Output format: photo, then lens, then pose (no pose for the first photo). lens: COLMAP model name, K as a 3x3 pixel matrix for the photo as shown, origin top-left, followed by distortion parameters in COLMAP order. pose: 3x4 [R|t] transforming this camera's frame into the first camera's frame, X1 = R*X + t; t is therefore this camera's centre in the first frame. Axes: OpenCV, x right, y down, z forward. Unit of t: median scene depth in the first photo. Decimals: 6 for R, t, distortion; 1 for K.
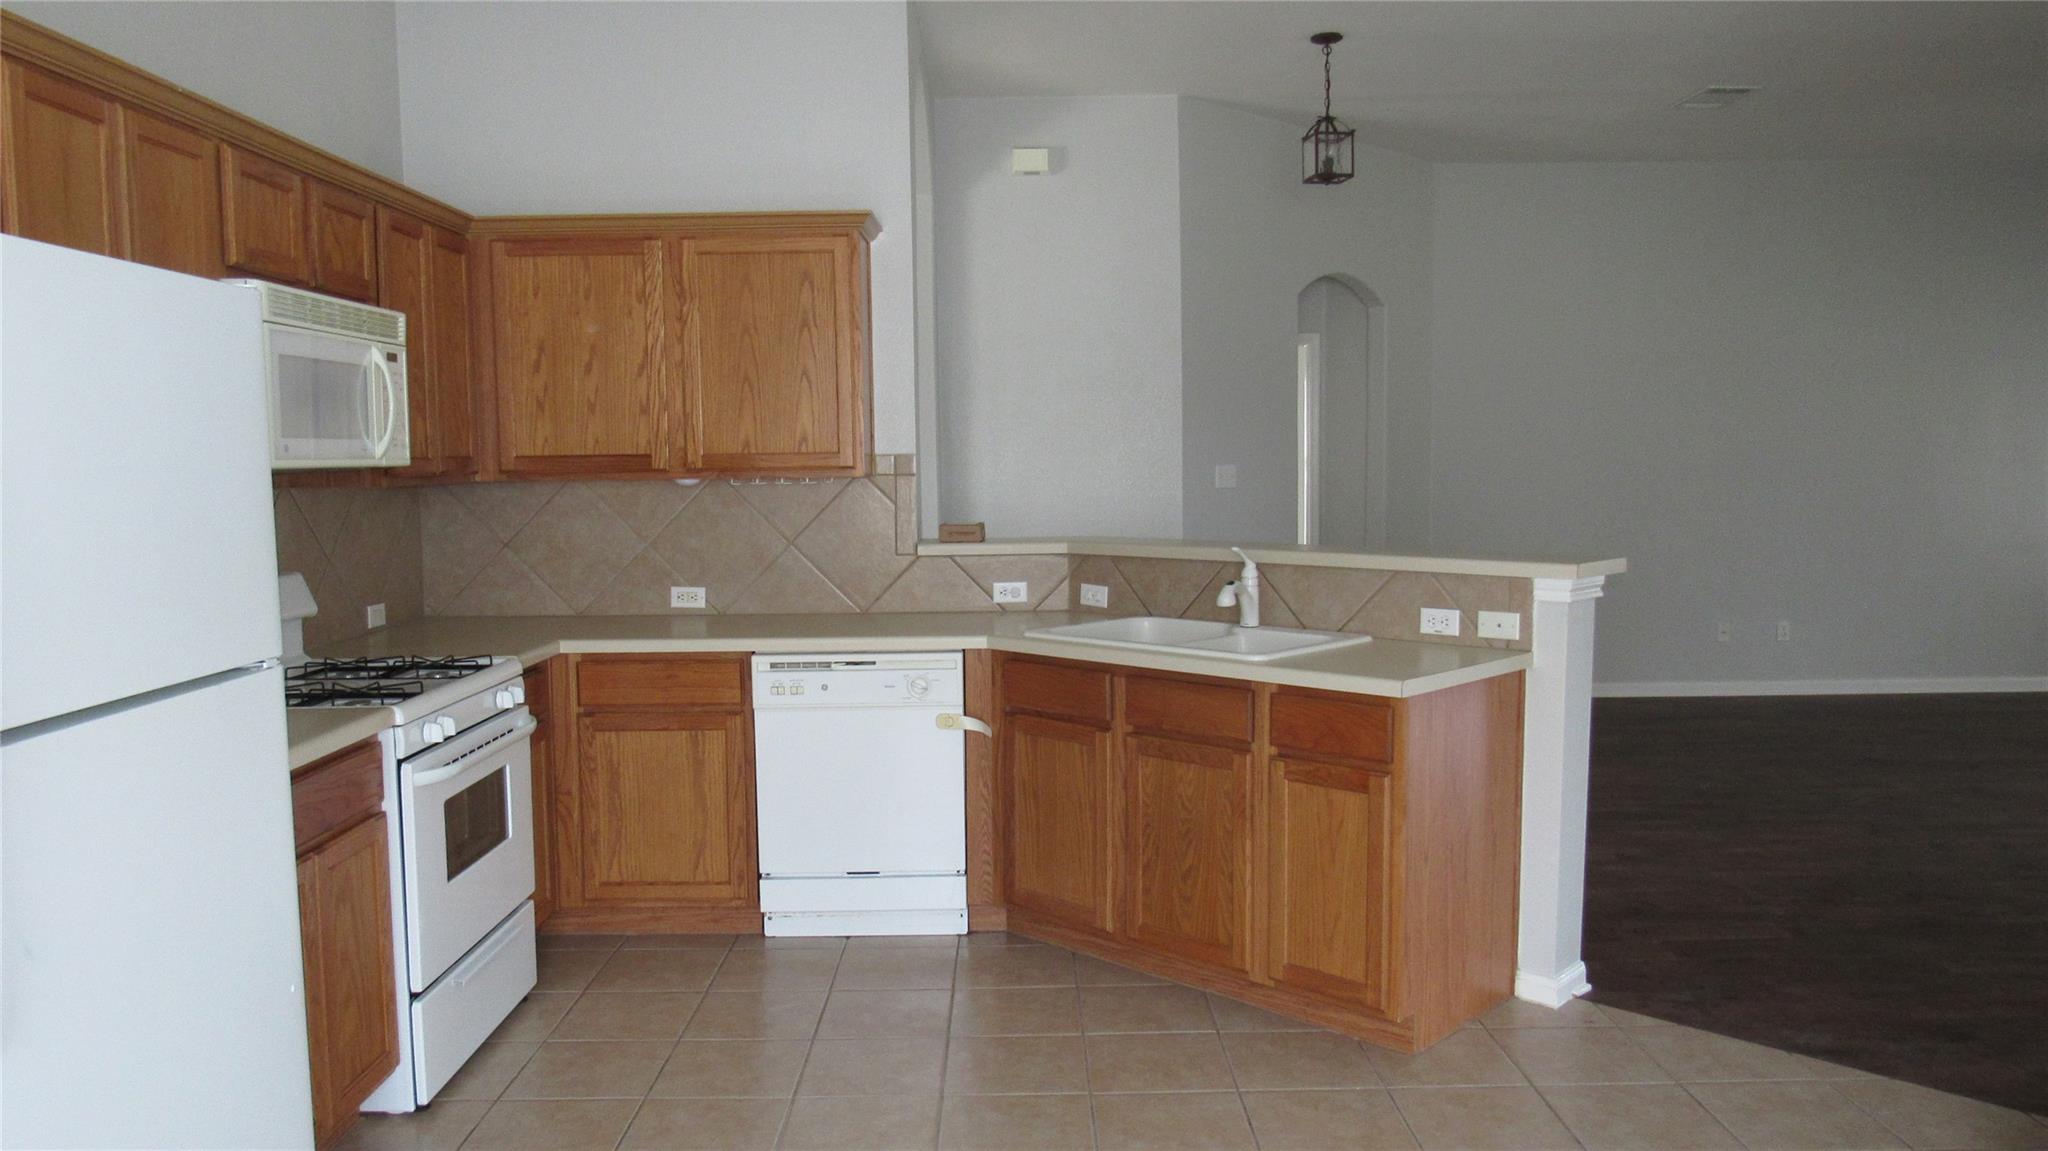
lens RADIAL K [[1489.9, 0, 1021.1], [0, 1489.9, 578.2], [0, 0, 1]] dist [-0.017964, 0.006244]
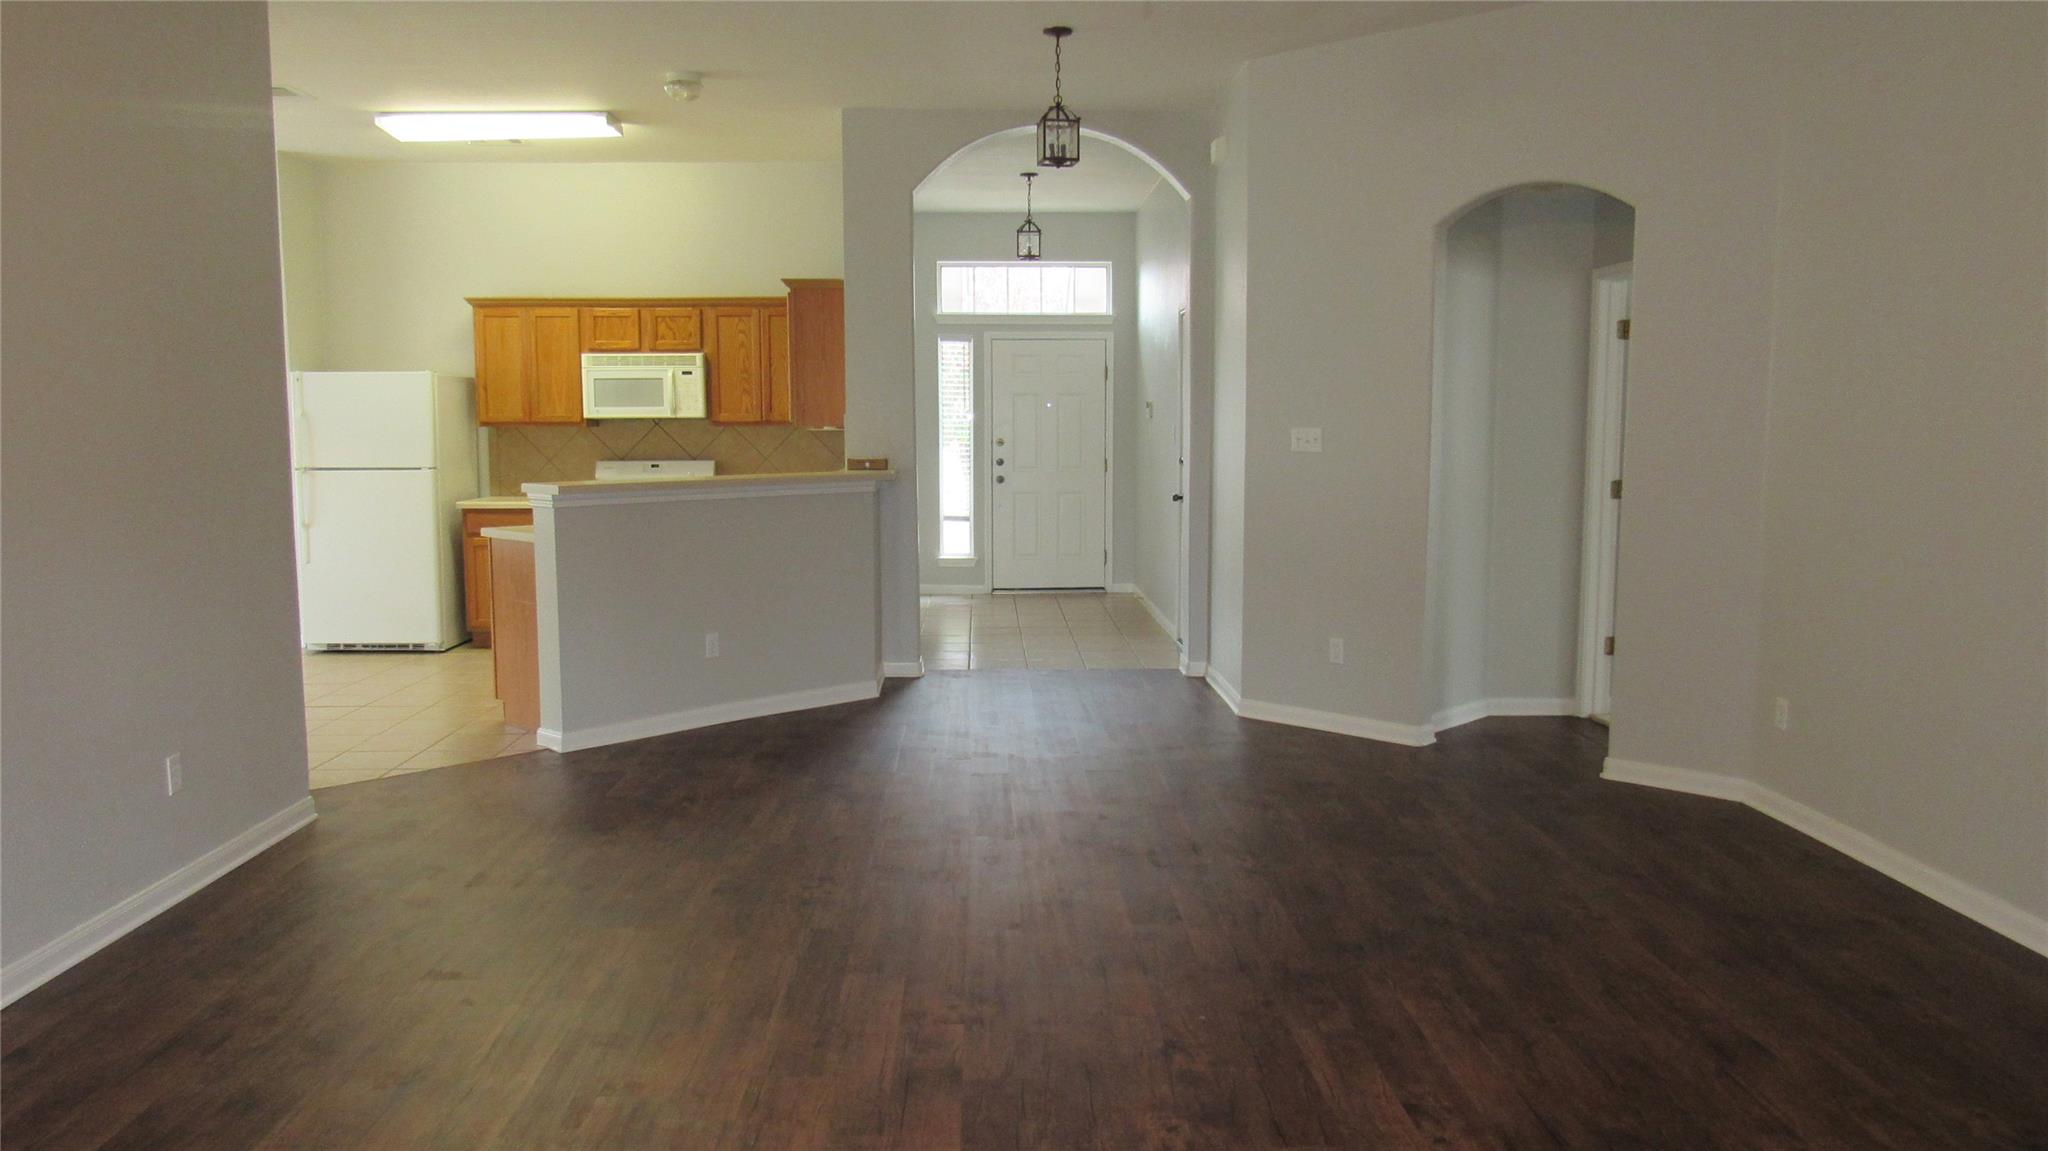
lens RADIAL K [[1489.9, 0, 1027.5], [0, 1489.9, 577.2], [0, 0, 1]] dist [-0.017964, 0.006244]
pose [[0.004642, 0.117748, -0.993033, 1.812360], [-0.080553, 0.989860, 0.116995, -0.129439], [0.996740, 0.079448, 0.014080, 1.365147]]
